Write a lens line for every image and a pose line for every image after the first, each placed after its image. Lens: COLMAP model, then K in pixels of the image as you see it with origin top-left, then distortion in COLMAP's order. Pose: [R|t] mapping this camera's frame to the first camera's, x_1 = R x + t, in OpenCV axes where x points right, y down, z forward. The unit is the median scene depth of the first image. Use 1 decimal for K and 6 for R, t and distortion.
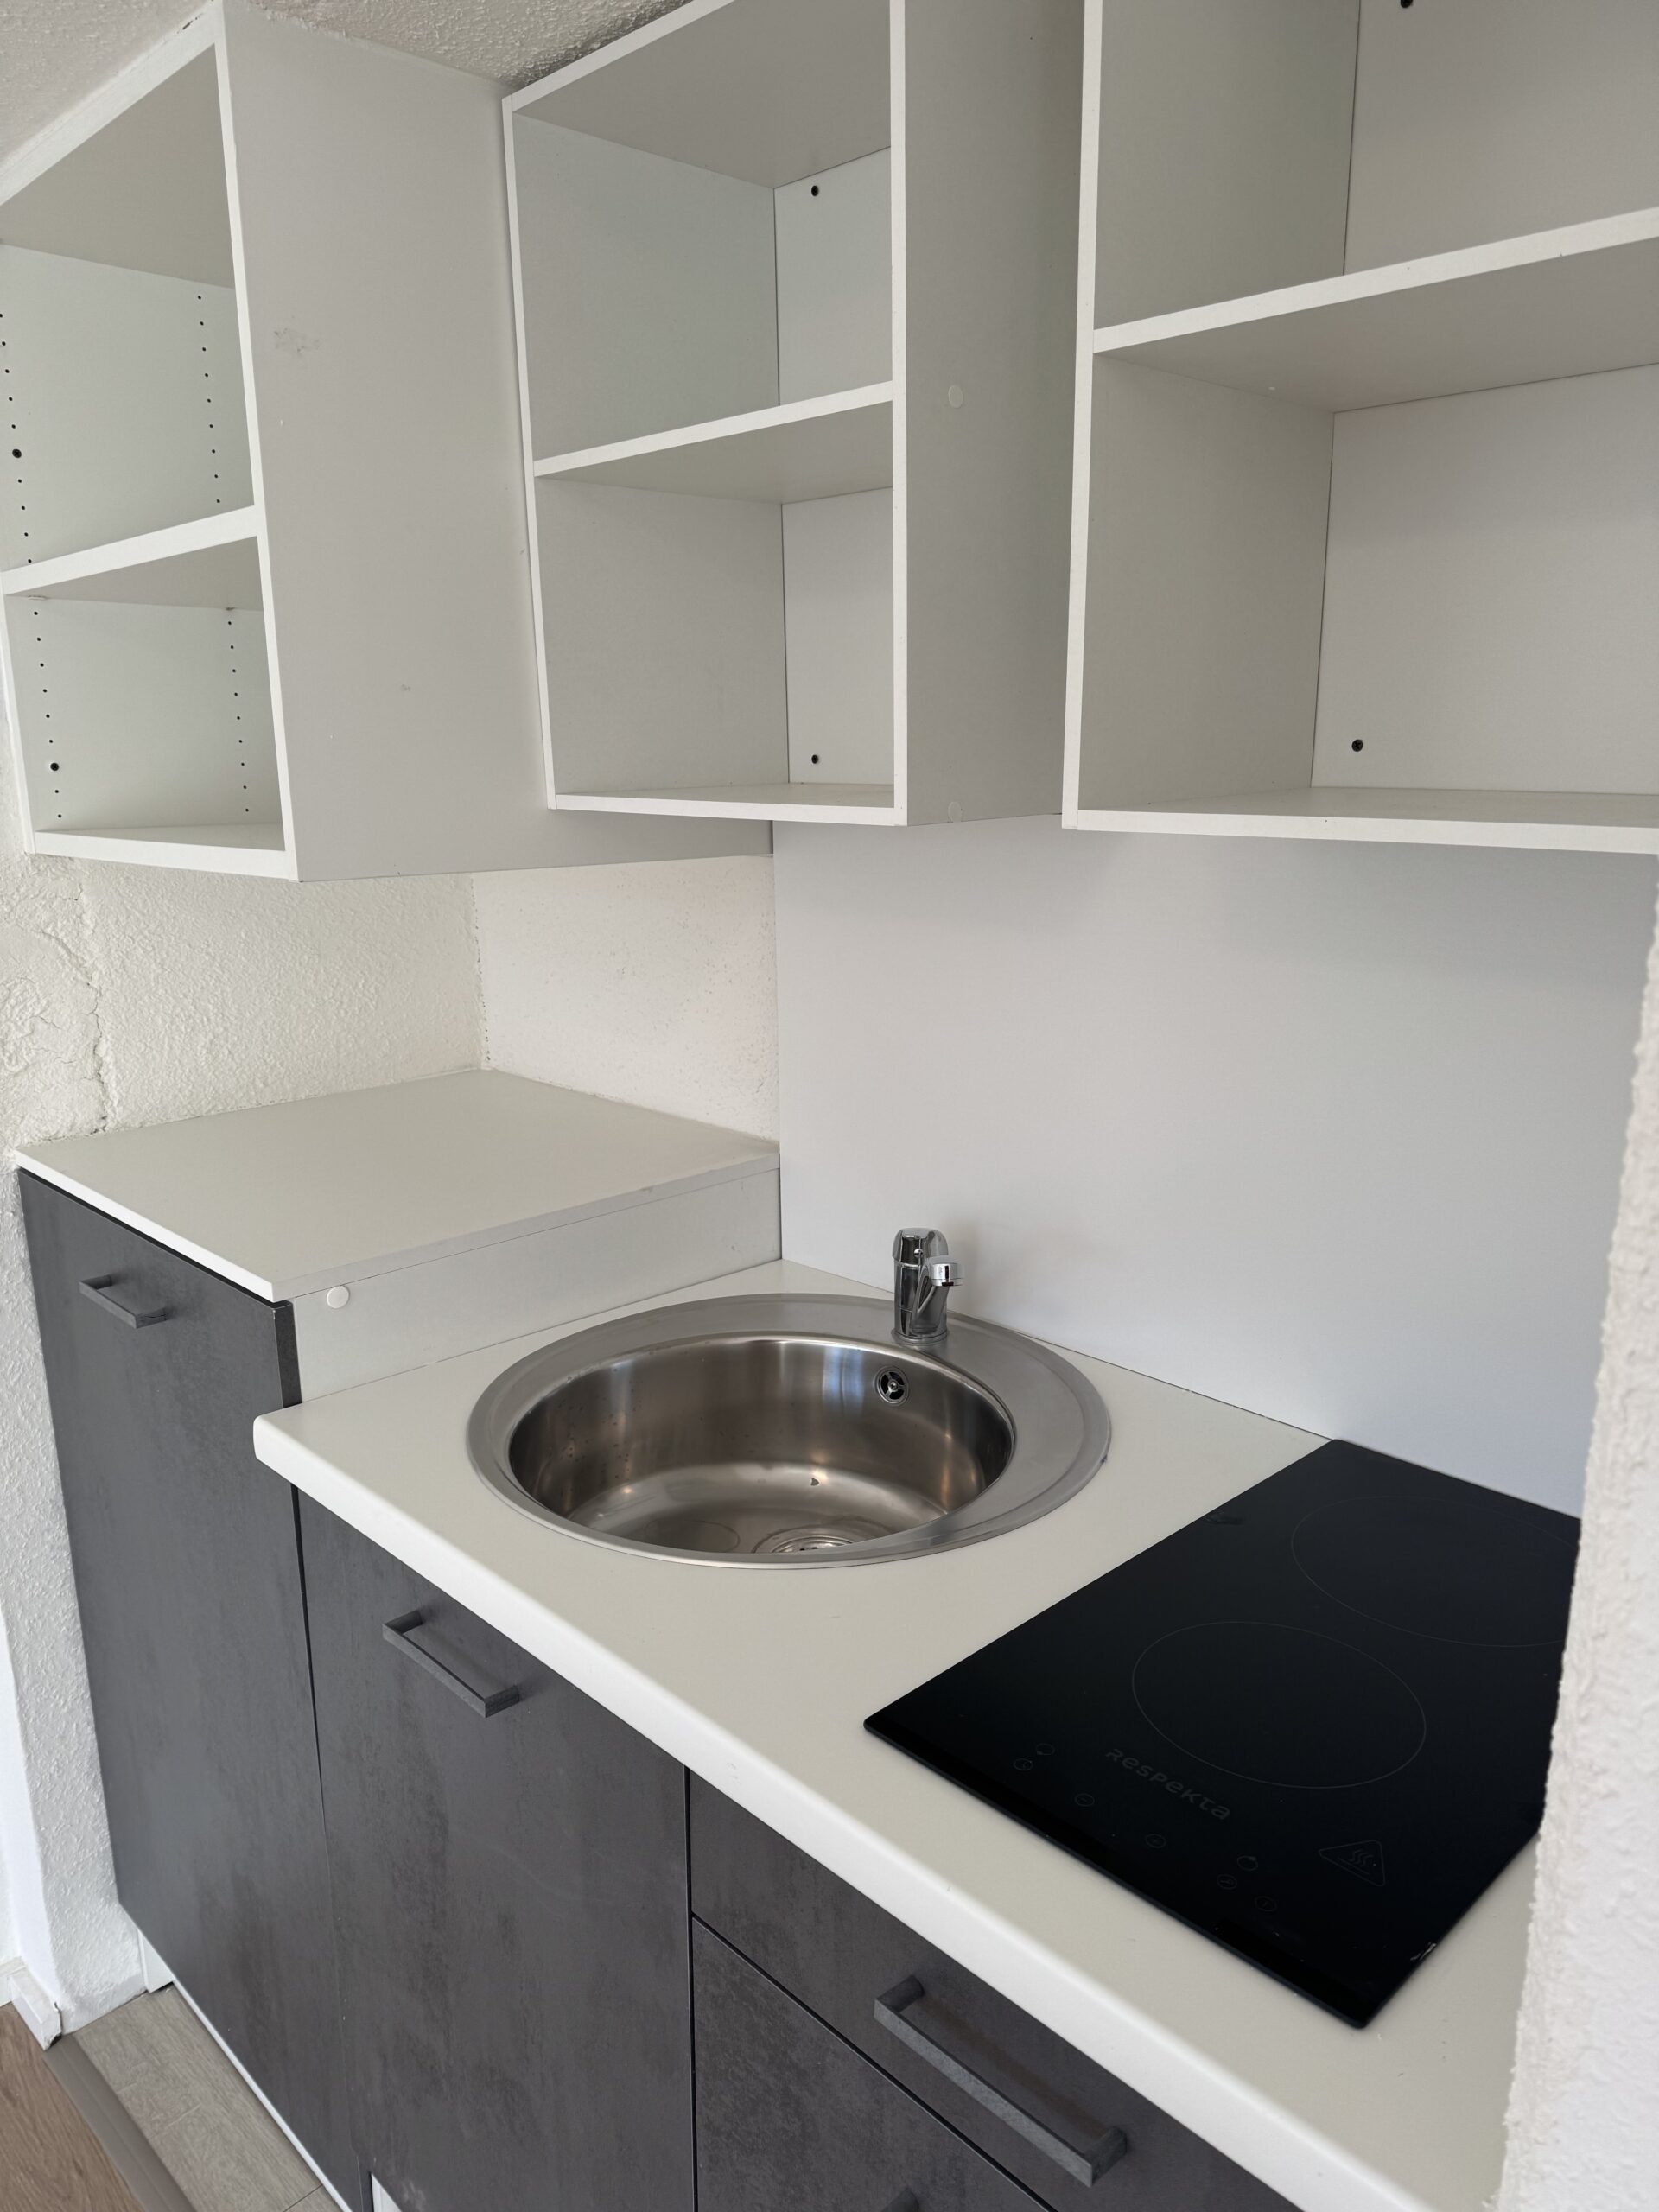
lens RADIAL K [[1561.9, 0, 829.5], [0, 1561.9, 1106.0], [0, 0, 1]] dist [-0.002923, -0.001597]
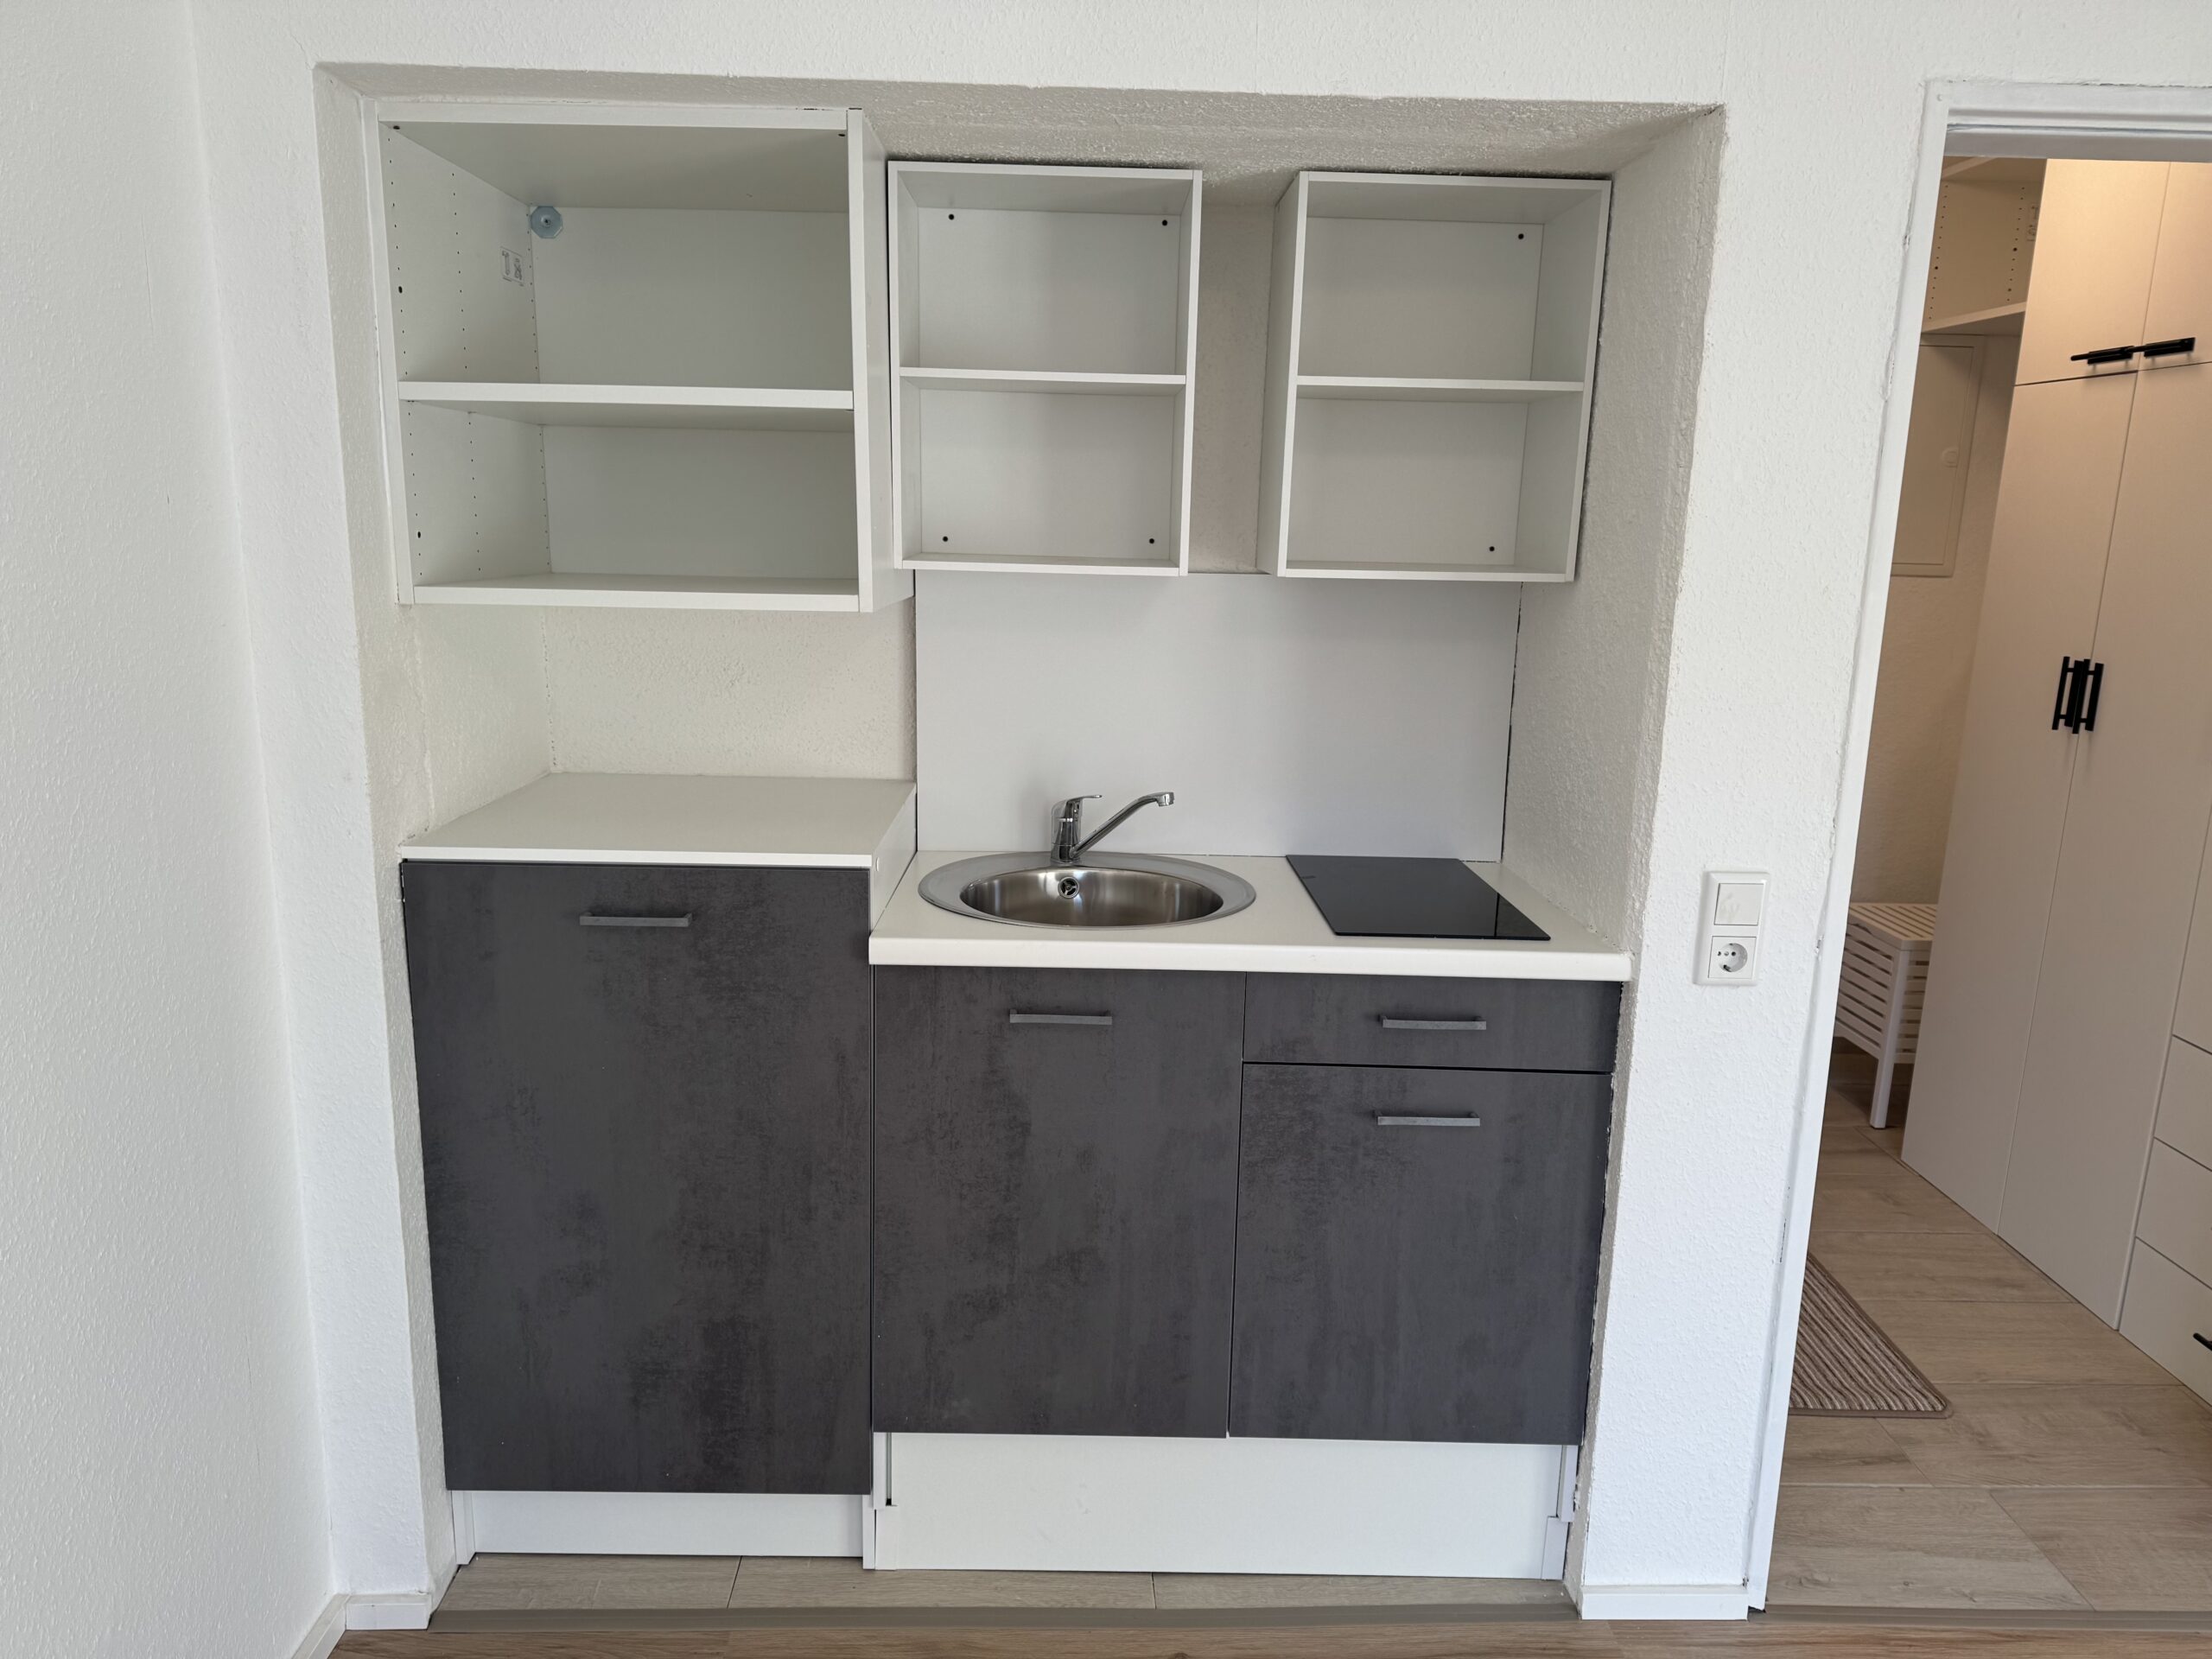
lens RADIAL K [[1579.1, 0, 1106.0], [0, 1579.1, 829.5], [0, 0, 1]] dist [0.029027, -0.019773]
pose [[0.684457, -0.118836, 0.719303, -1.600083], [0.136453, 0.990072, 0.033727, 0.075822], [-0.716170, 0.075066, 0.693878, -0.396575]]
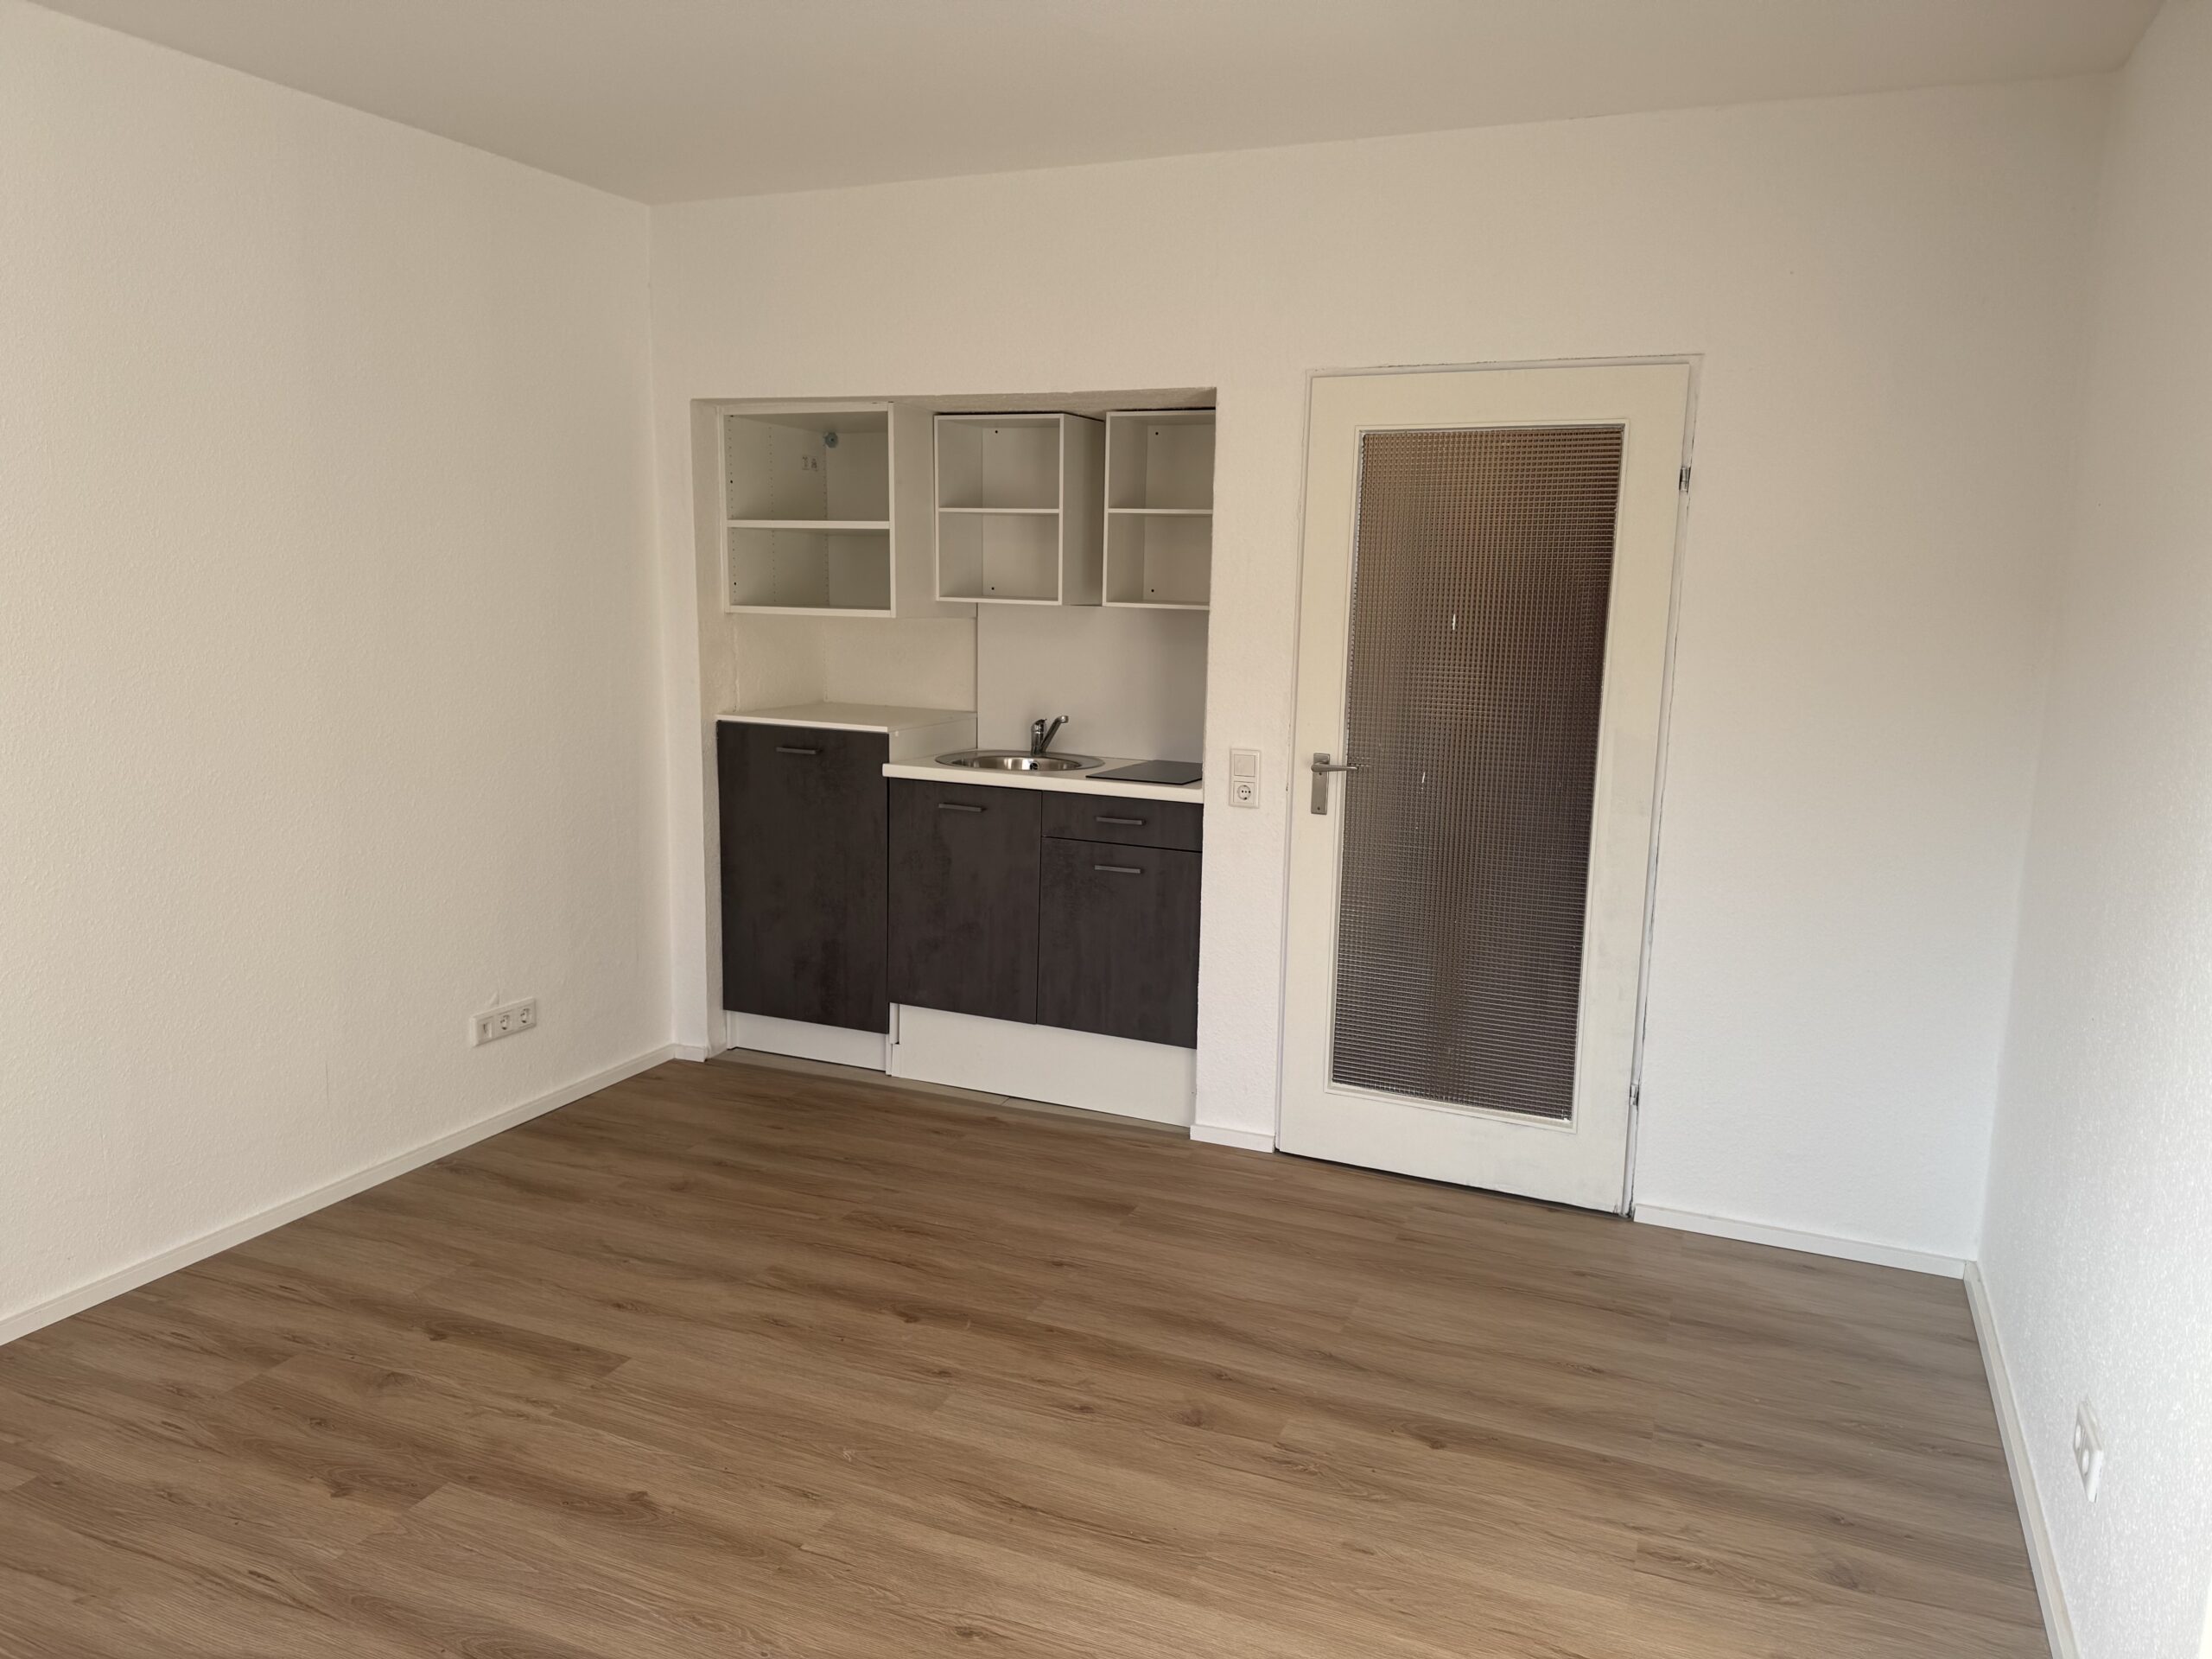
lens RADIAL K [[1538.7, 0, 1144.3], [0, 1538.7, 820.8], [0, 0, 1]] dist [0.026956, -0.001989]
pose [[0.918504, -0.030862, 0.394206, -1.428212], [0.056798, 0.996908, -0.054292, 0.655317], [-0.391311, 0.072257, 0.917417, -2.945392]]
